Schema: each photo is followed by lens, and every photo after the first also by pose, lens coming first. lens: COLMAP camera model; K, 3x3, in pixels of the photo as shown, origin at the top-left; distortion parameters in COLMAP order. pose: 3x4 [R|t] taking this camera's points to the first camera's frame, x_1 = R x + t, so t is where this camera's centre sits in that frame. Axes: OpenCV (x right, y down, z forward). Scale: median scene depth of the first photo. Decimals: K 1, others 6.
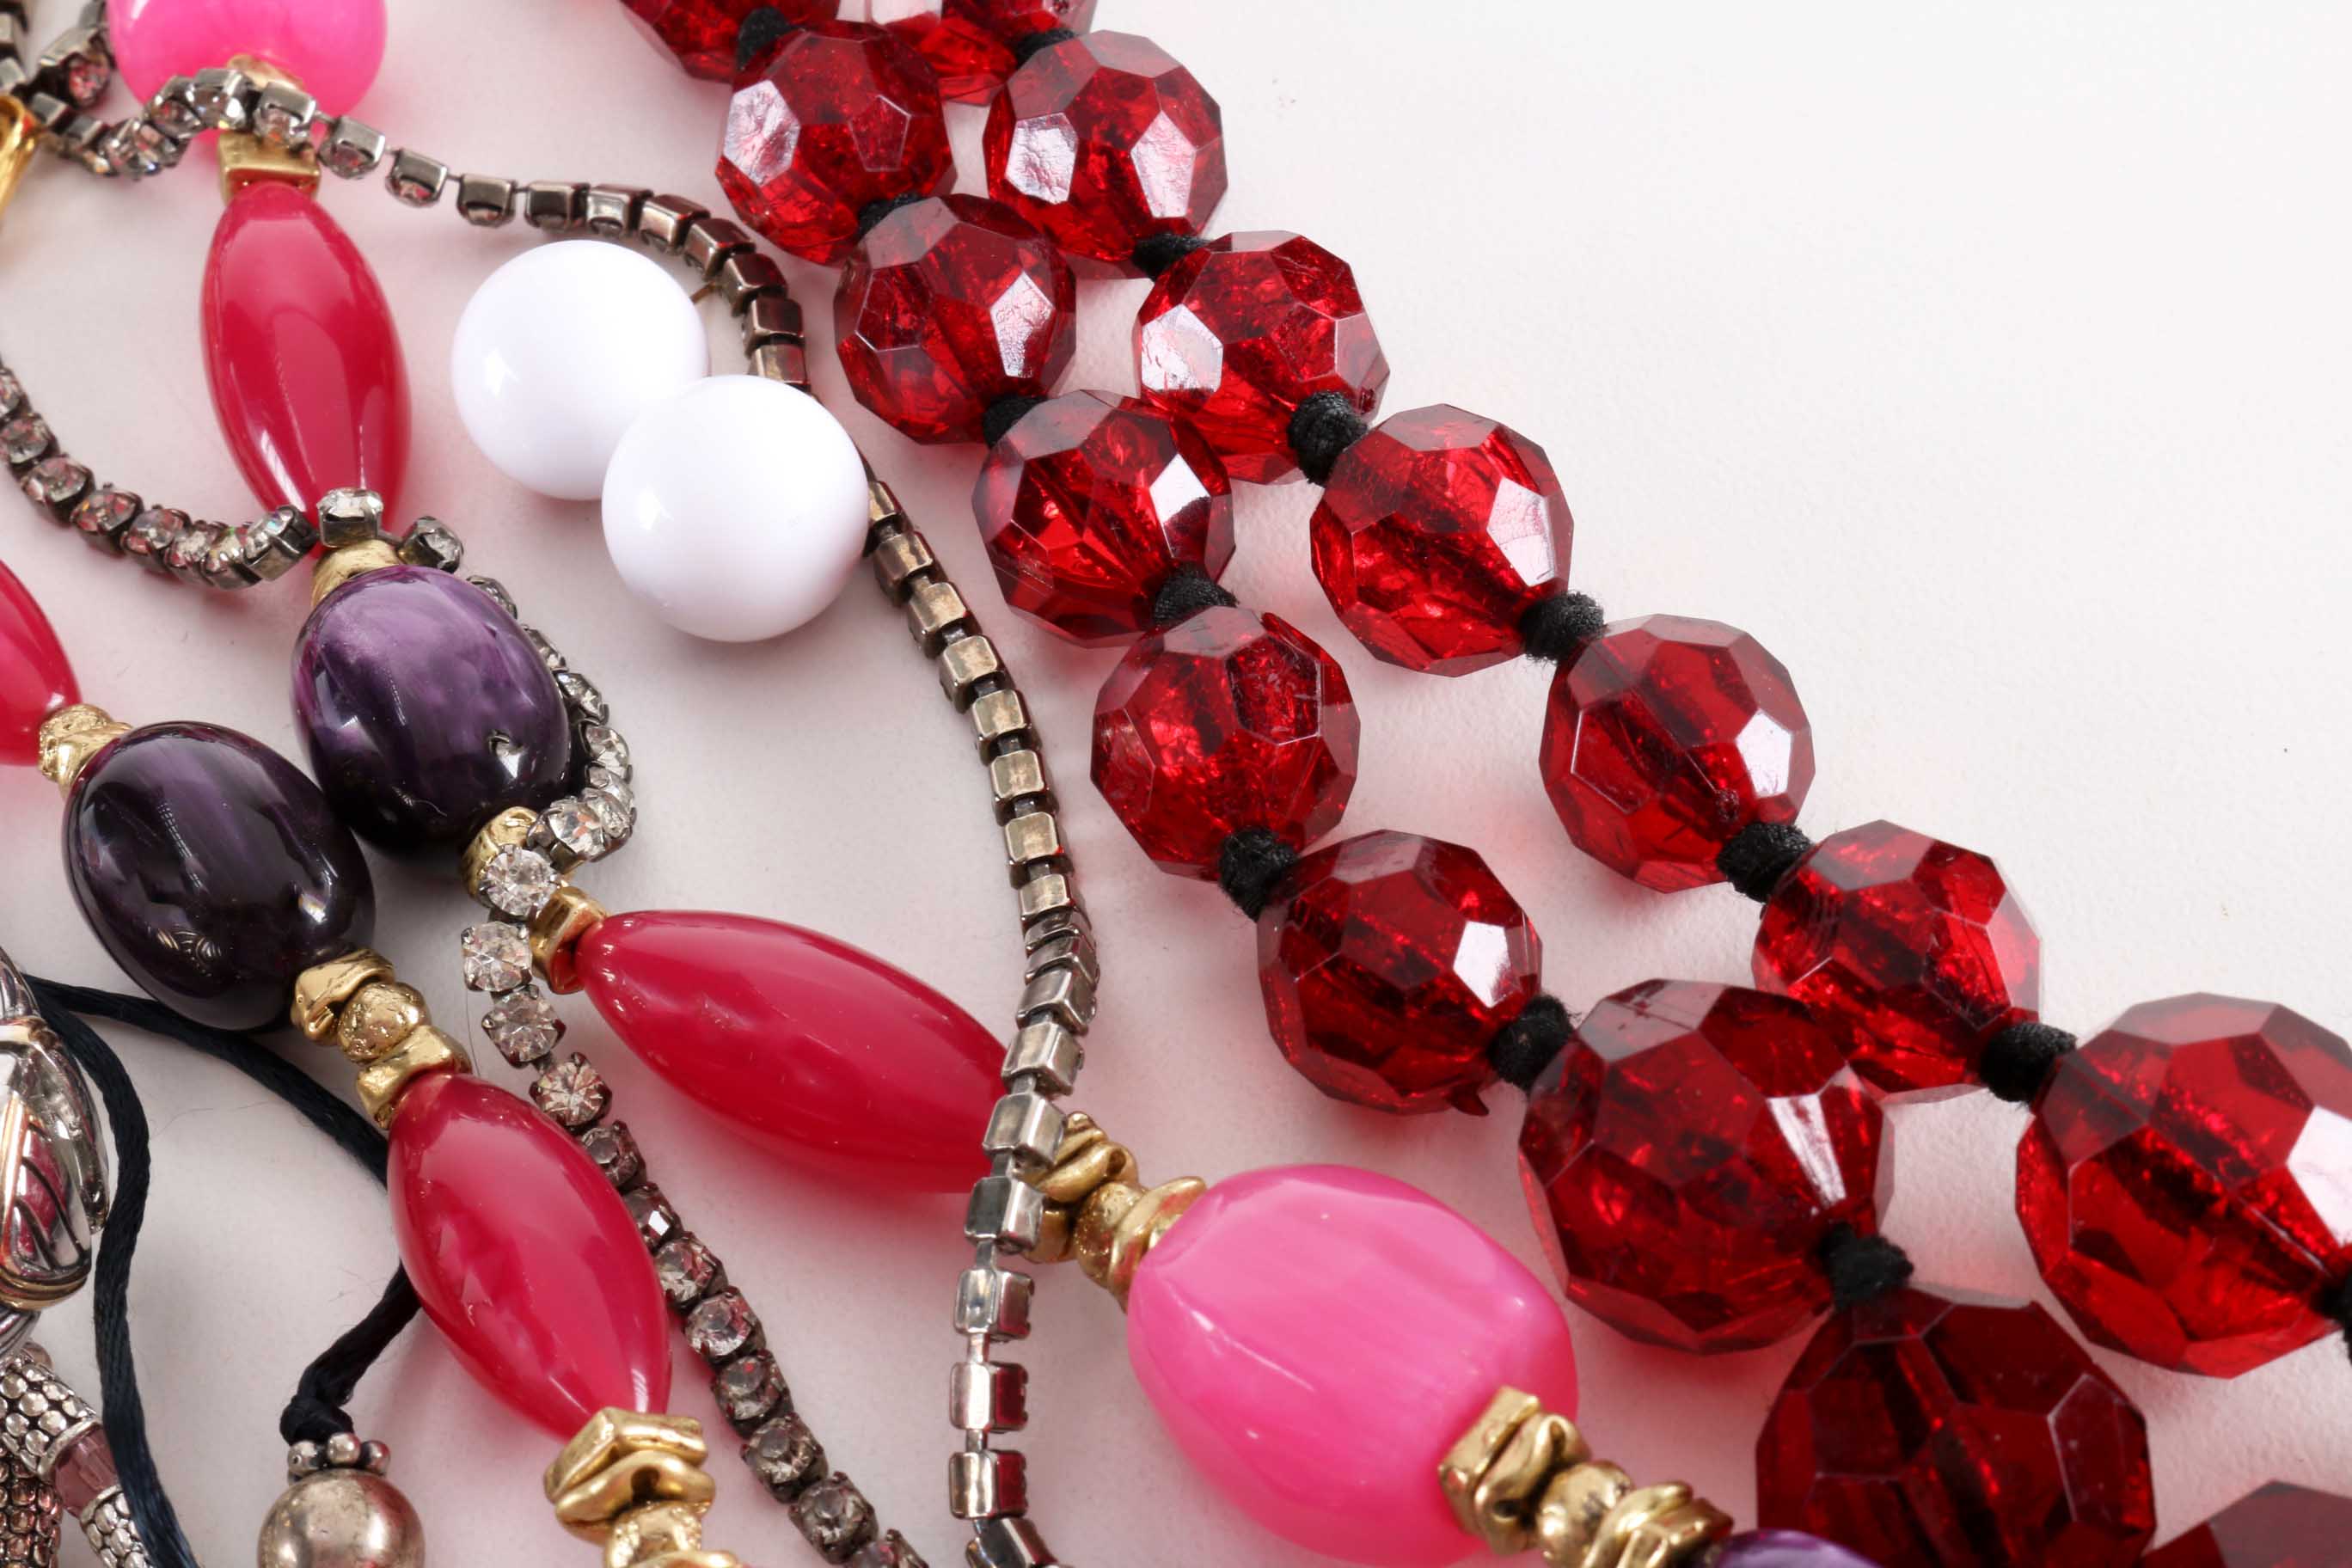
lens RADIAL K [[5633.6, 0, 1176.0], [0, 5633.6, 784.0], [0, 0, 1]] dist [0.008349, 0.239186]
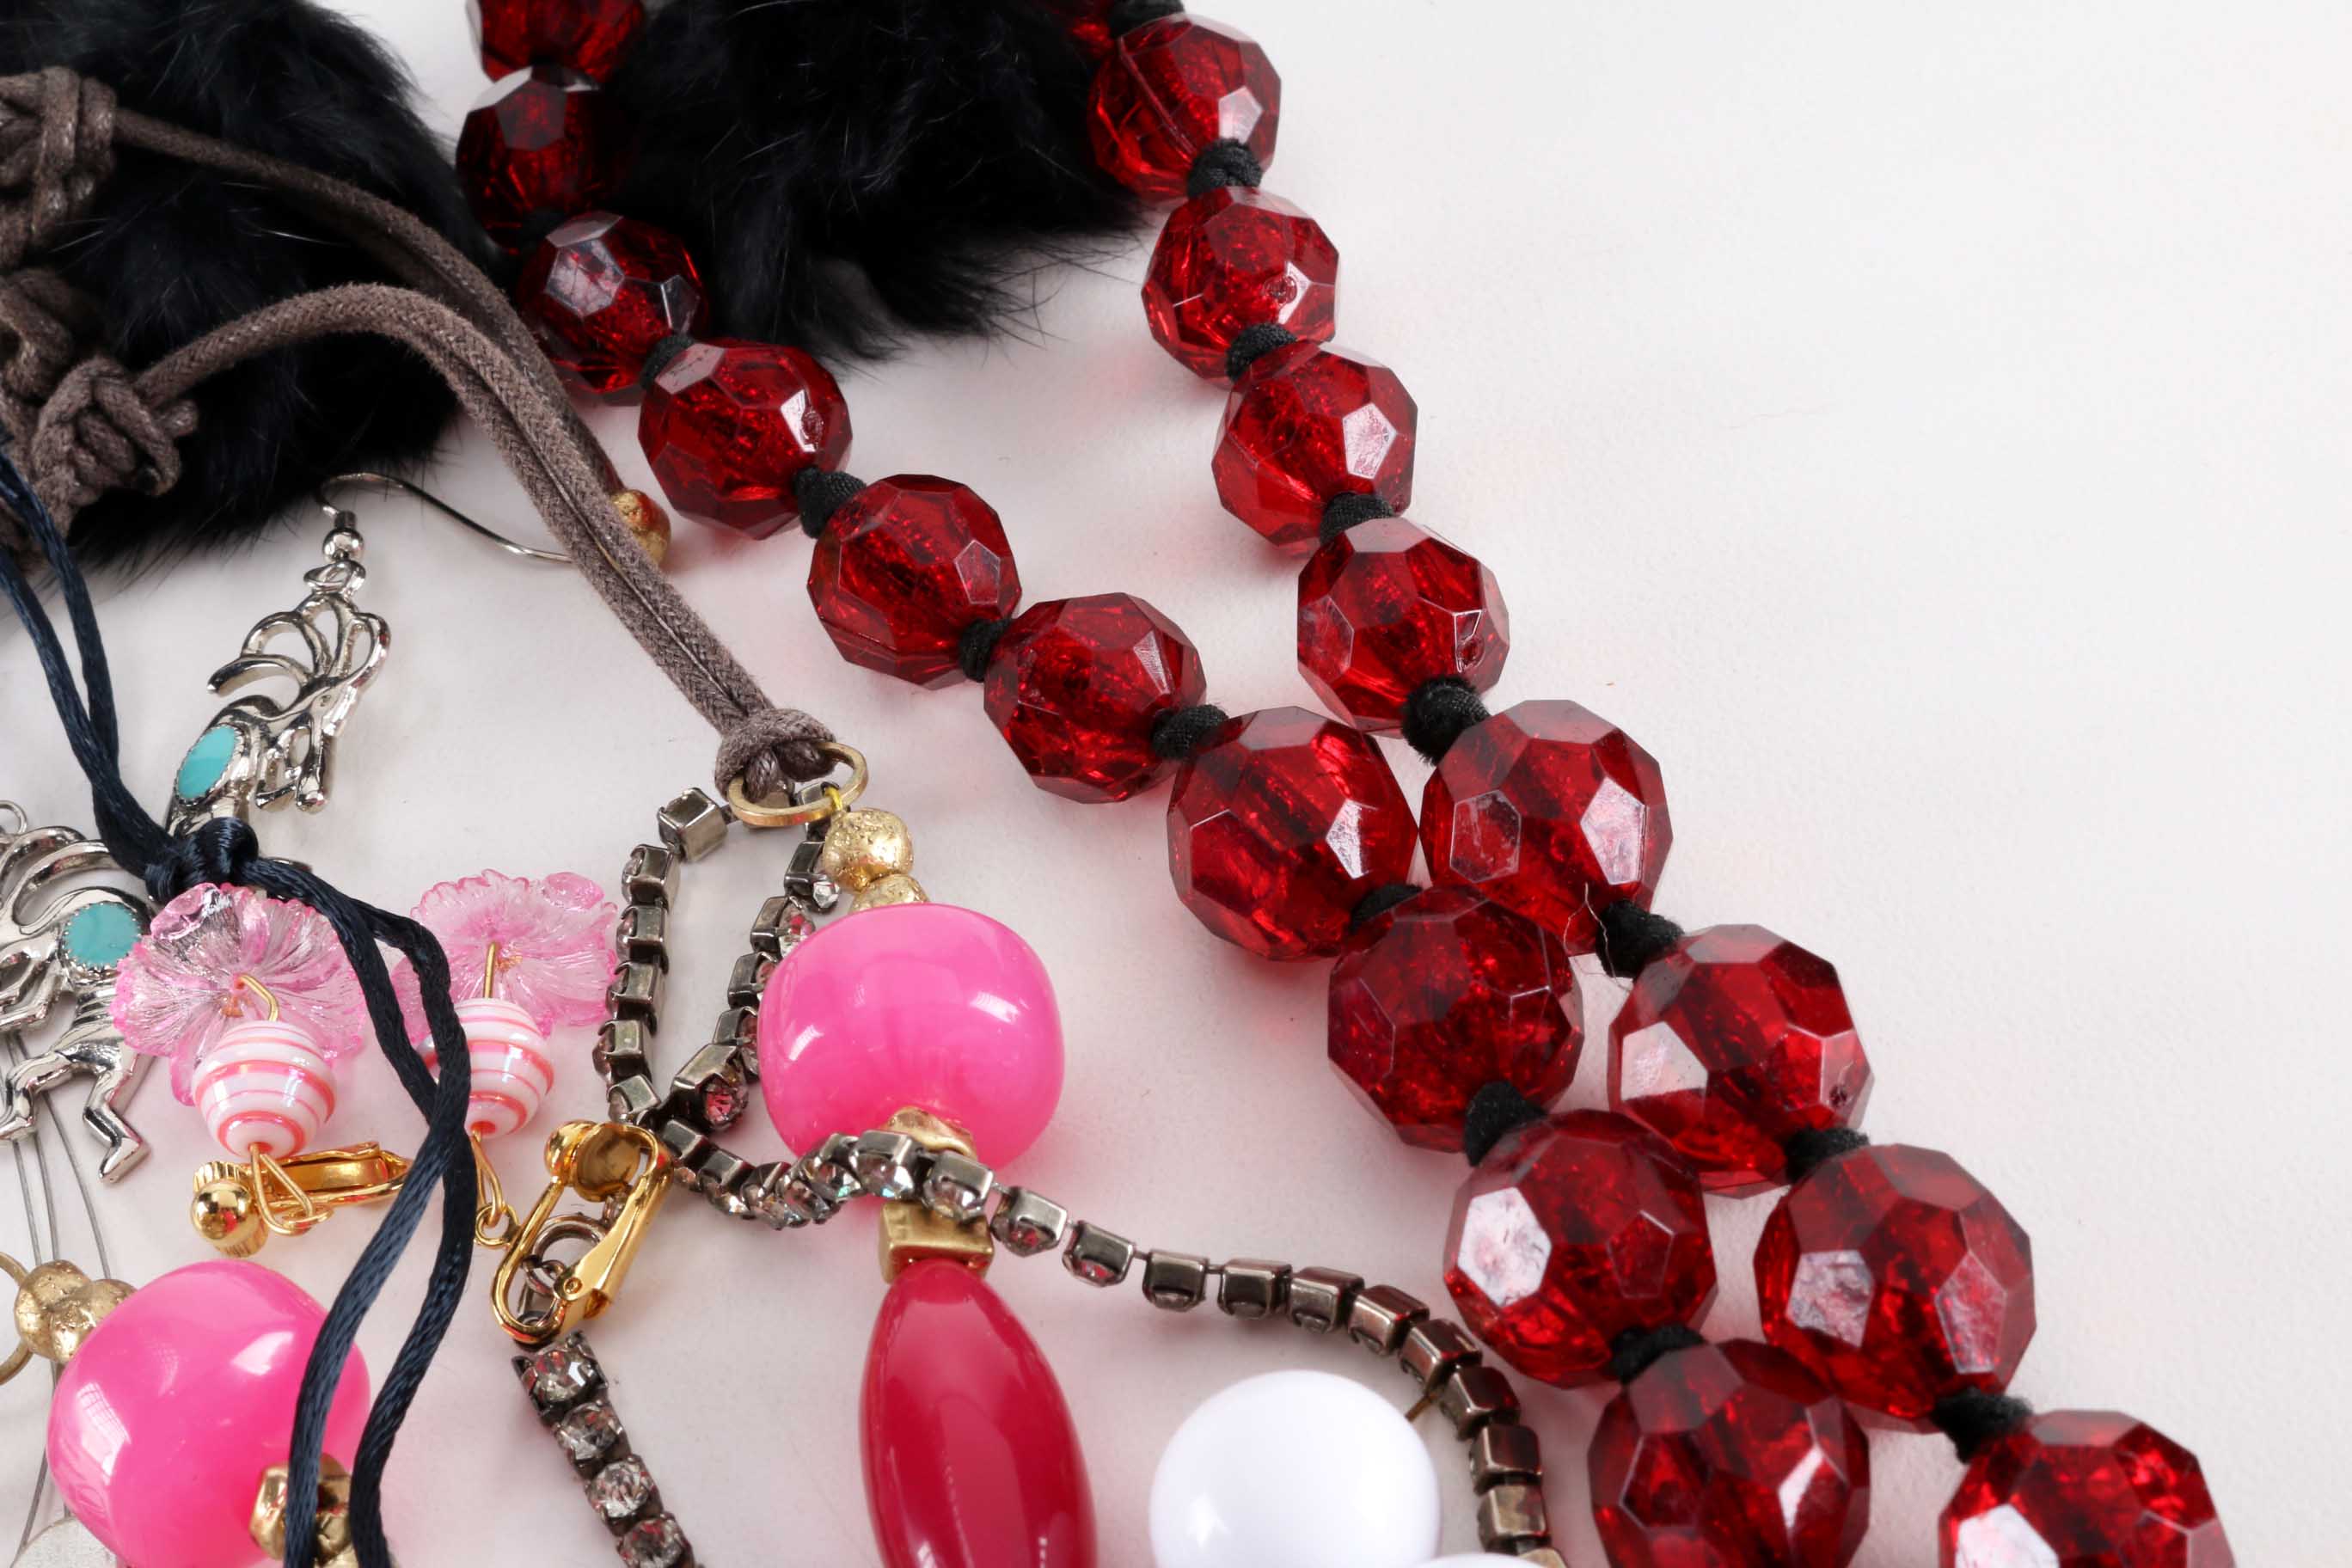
lens RADIAL K [[5633.6, 0, 1176.0], [0, 5633.6, 784.0], [0, 0, 1]] dist [0.008349, 0.239186]
pose [[0.997545, 0.029021, -0.063726, -0.073279], [-0.034287, 0.995946, -0.083161, -0.116568], [0.061055, 0.085142, 0.994496, 0.116279]]
